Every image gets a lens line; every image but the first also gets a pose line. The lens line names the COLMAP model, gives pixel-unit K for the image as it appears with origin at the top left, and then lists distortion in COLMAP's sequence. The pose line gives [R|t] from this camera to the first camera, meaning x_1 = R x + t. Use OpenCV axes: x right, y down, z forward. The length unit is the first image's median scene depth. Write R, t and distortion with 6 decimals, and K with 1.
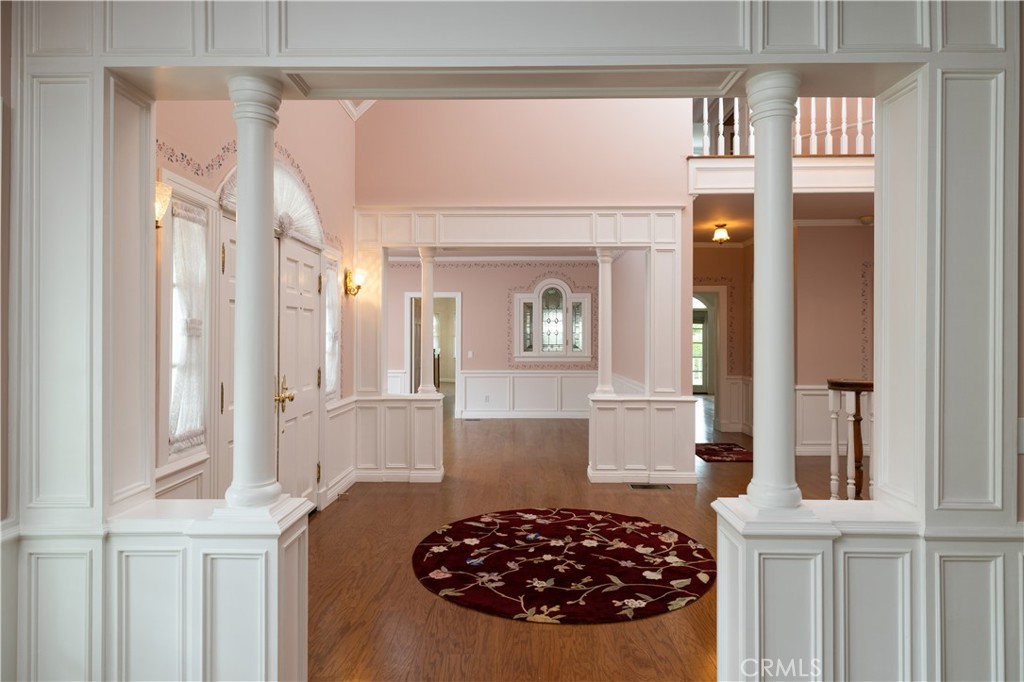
lens RADIAL K [[577.7, 0, 512.1], [0, 577.7, 333.1], [0, 0, 1]] dist [-0.003189, -0.000230]
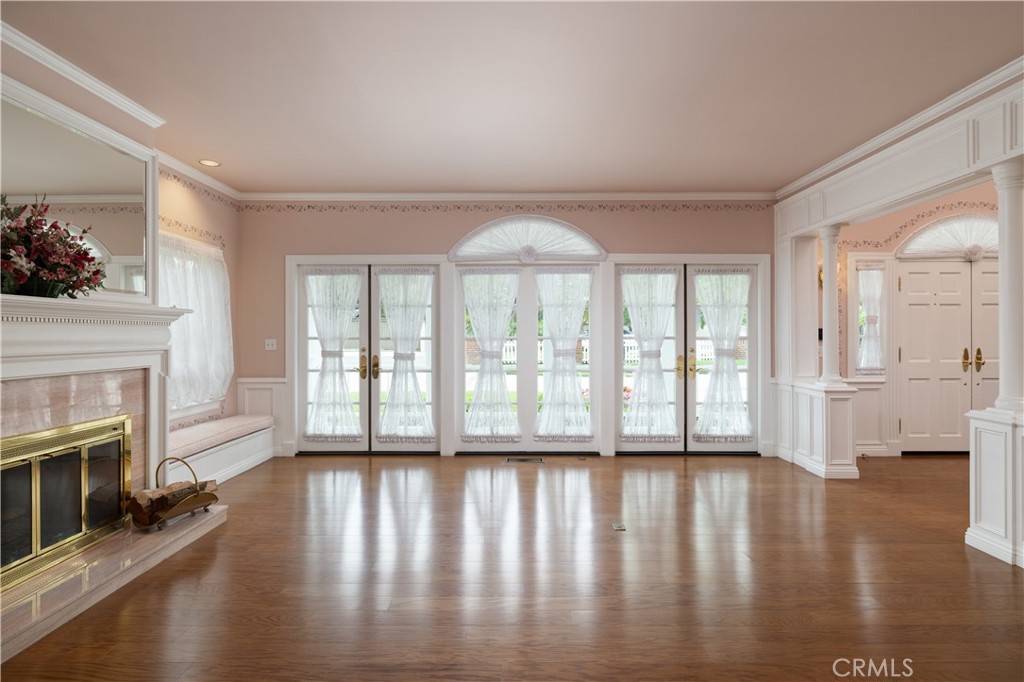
lens RADIAL K [[497.3, 0, 511.3], [0, 497.3, 330.9], [0, 0, 1]] dist [-0.002060, -0.000183]
pose [[-0.015205, 0.004470, -0.999874, 1.394700], [0.003503, 0.999984, 0.004418, 0.022387], [0.999878, -0.003435, -0.015221, -0.340260]]
